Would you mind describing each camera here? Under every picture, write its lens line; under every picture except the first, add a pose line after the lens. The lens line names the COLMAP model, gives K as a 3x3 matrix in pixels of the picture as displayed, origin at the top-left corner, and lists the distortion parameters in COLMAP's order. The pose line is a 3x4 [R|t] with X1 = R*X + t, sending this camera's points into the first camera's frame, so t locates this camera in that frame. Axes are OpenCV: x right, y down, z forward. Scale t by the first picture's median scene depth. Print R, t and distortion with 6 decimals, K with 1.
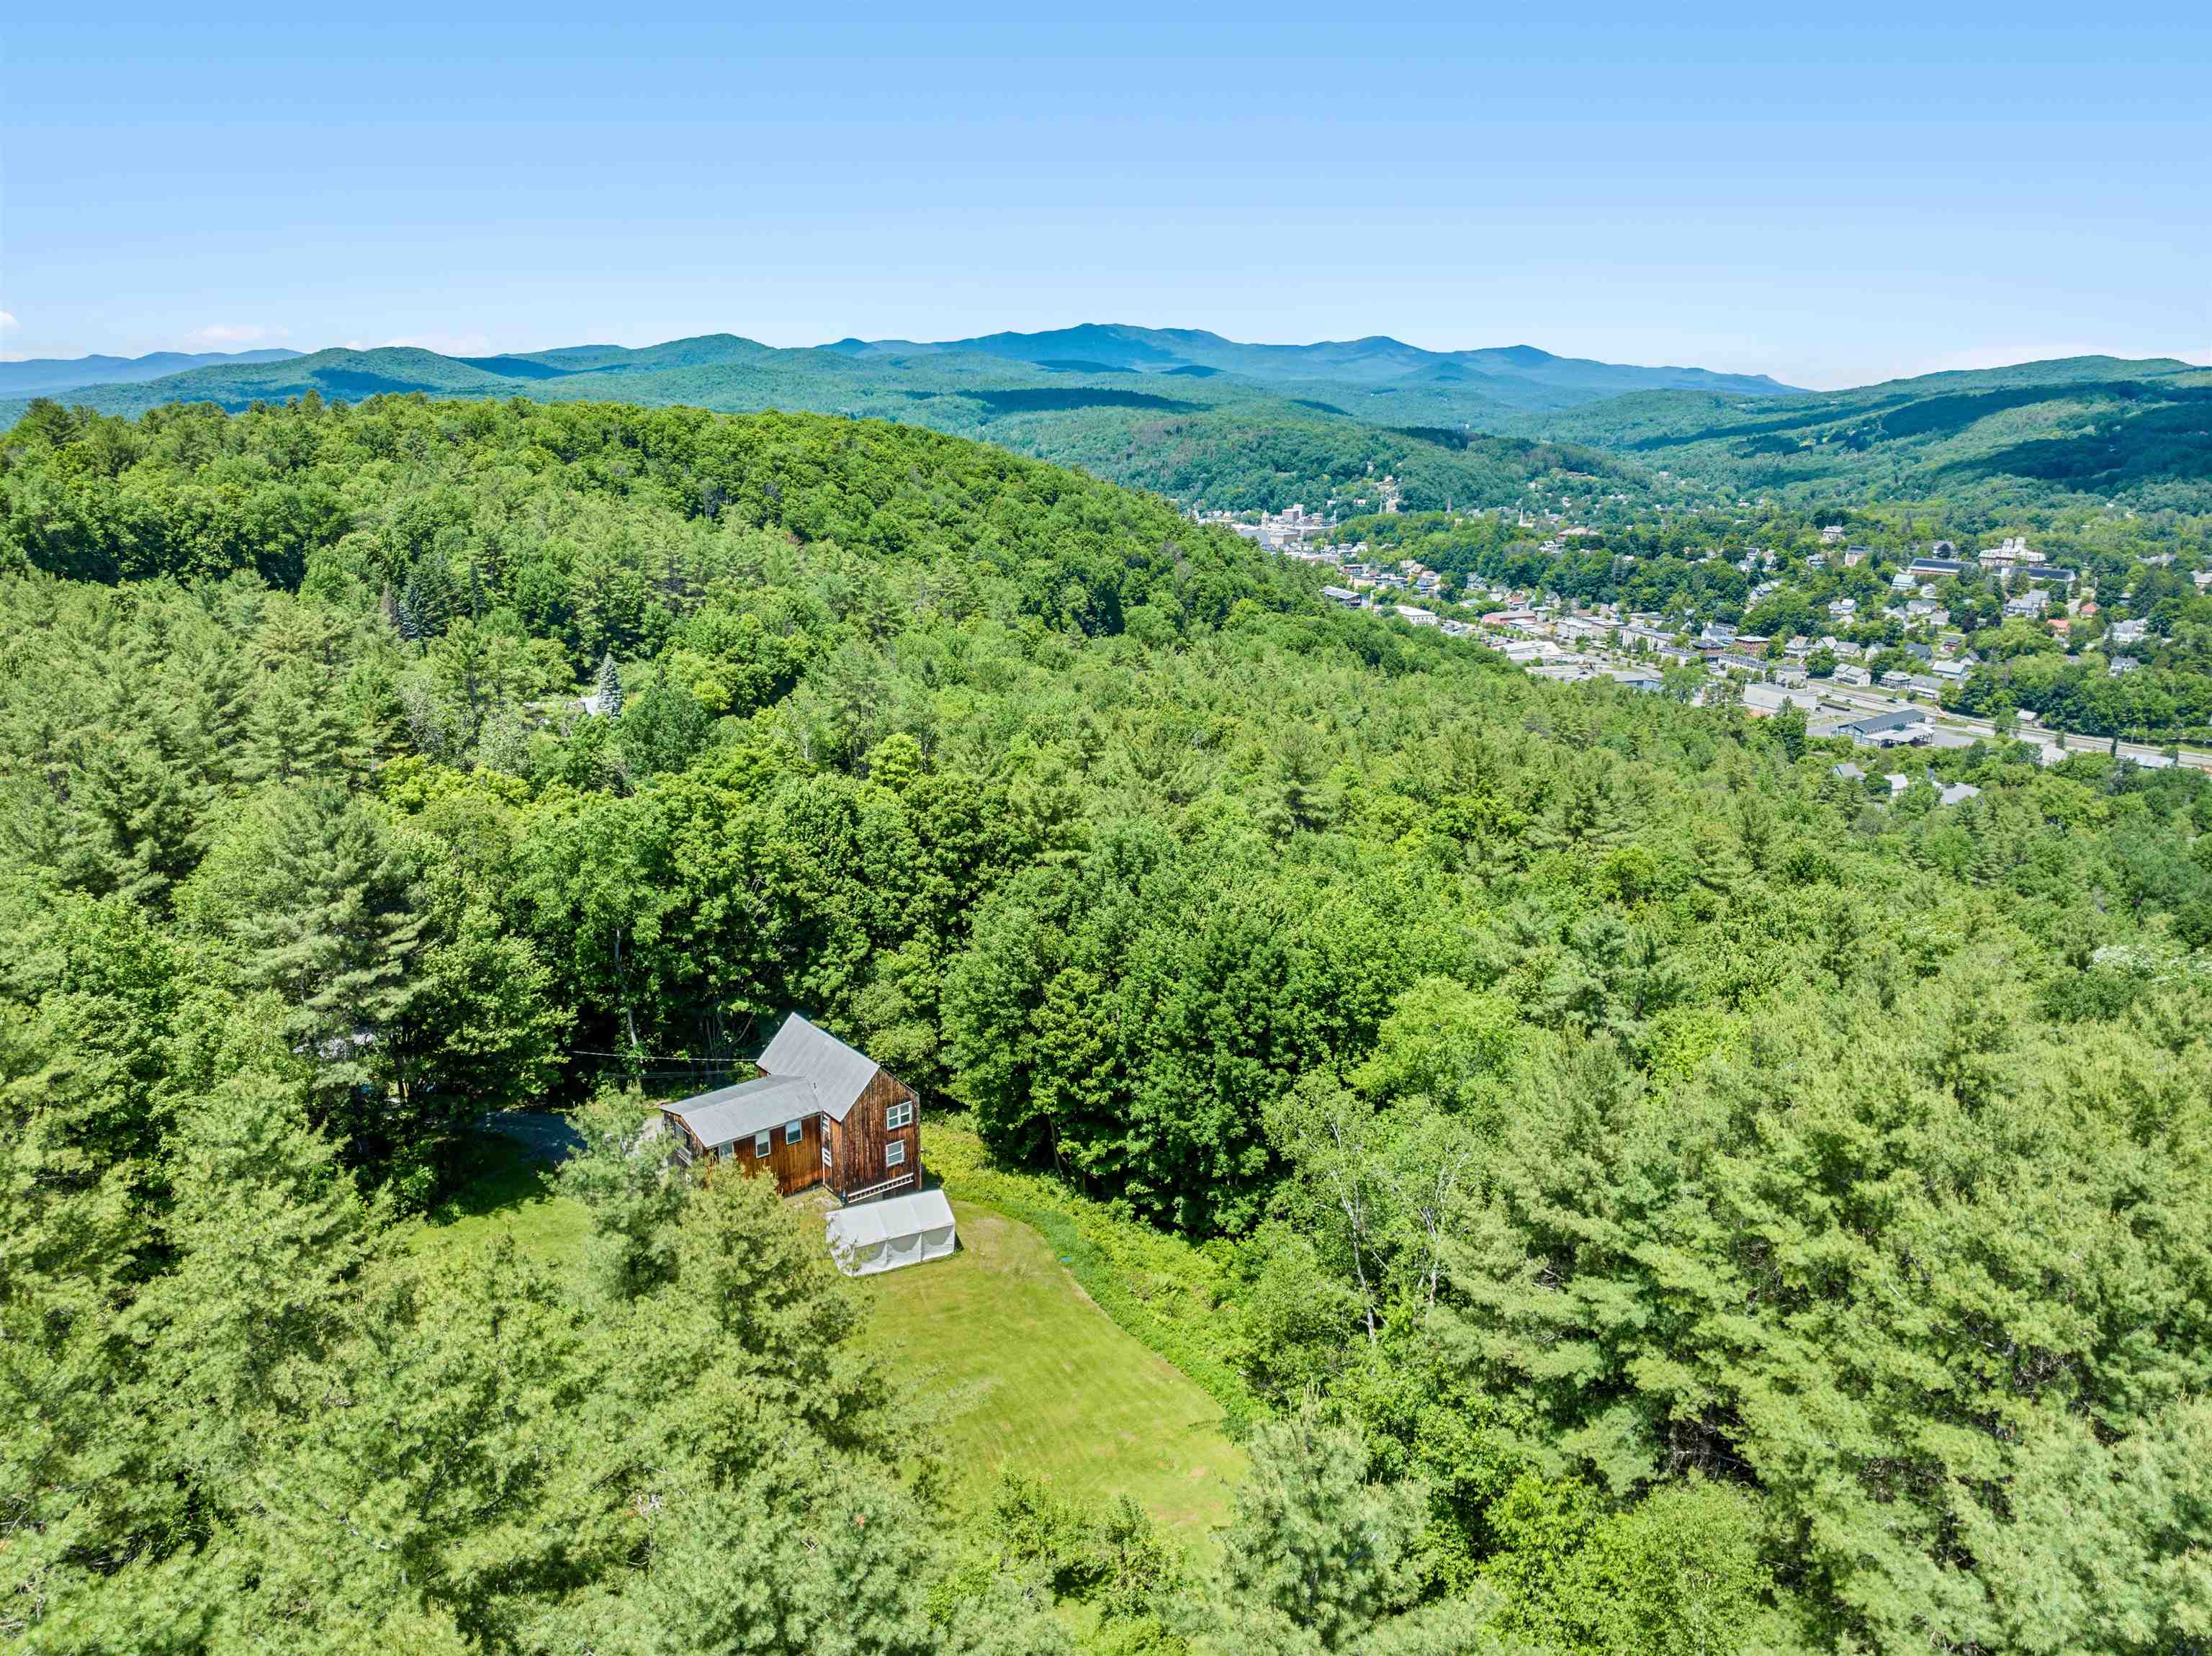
lens RADIAL K [[1549.5, 0, 1109.2], [0, 1549.5, 825.5], [0, 0, 1]] dist [-0.028860, -0.008423]
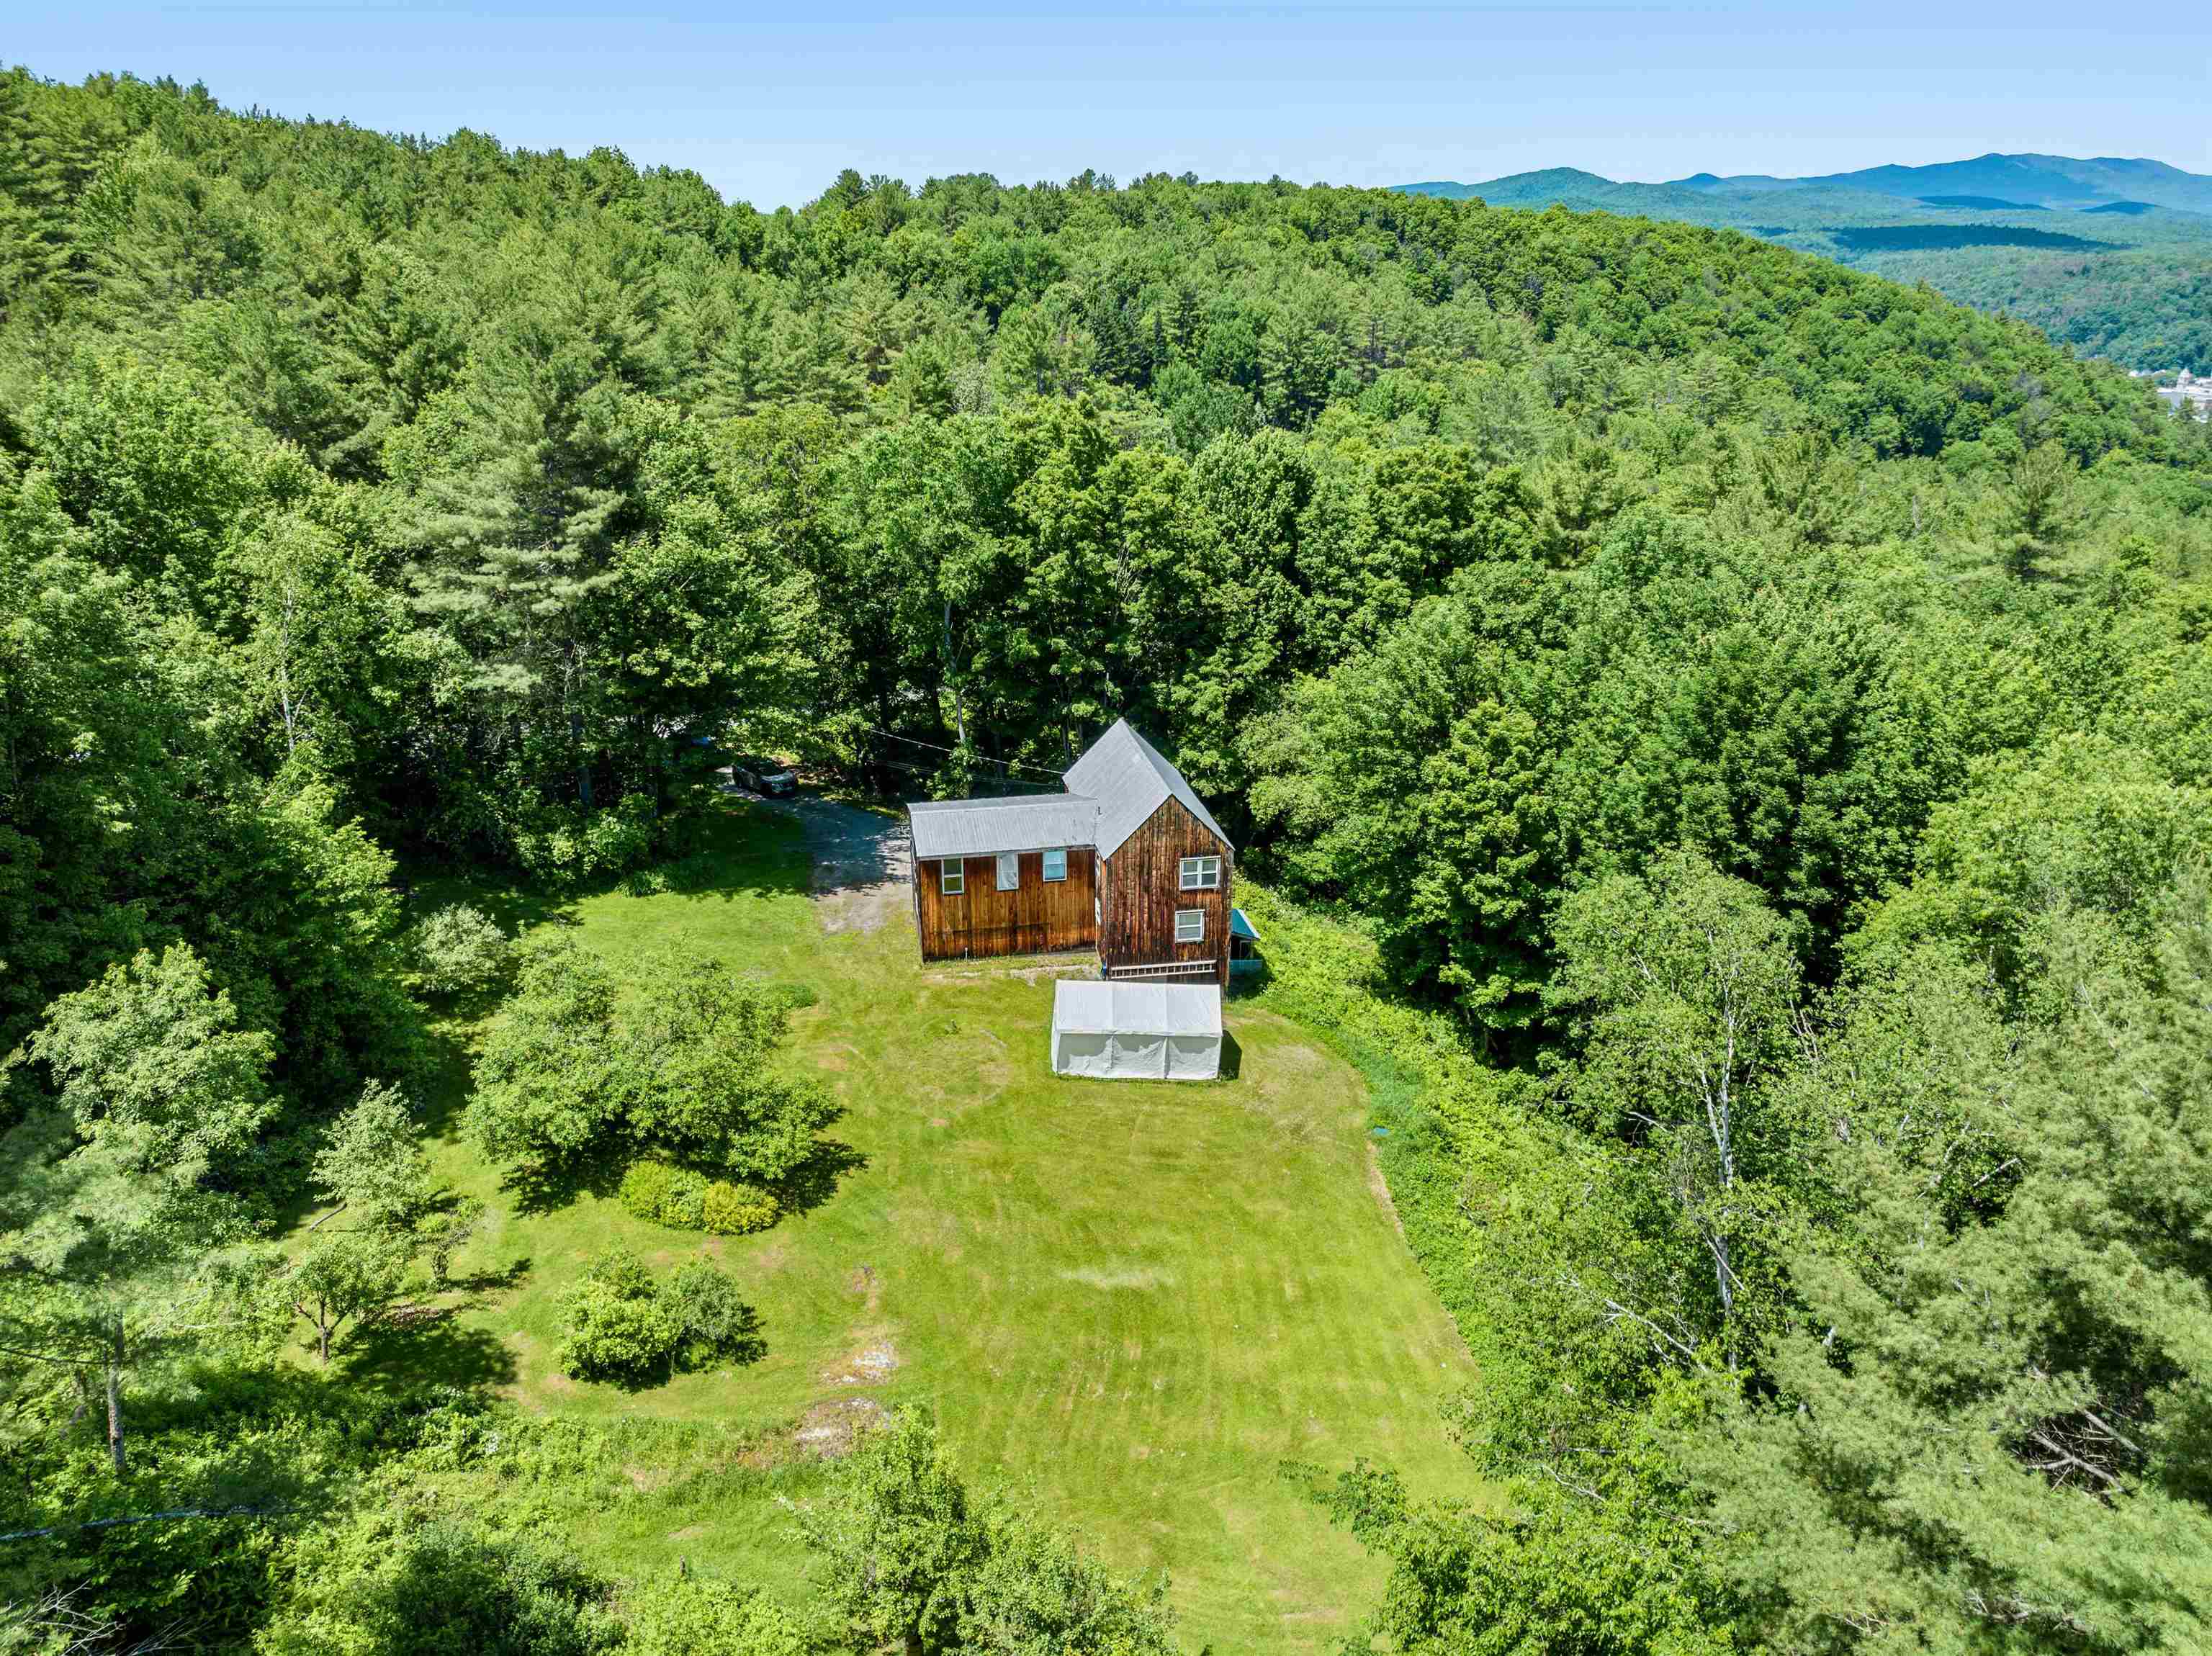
lens RADIAL K [[1549.5, 0, 1112.1], [0, 1549.5, 834.5], [0, 0, 1]] dist [-0.028860, -0.008423]
pose [[0.876618, 0.169063, -0.450508, 0.115921], [-0.124396, 0.984042, 0.127228, 0.073450], [0.464829, -0.055489, 0.883660, 0.312140]]
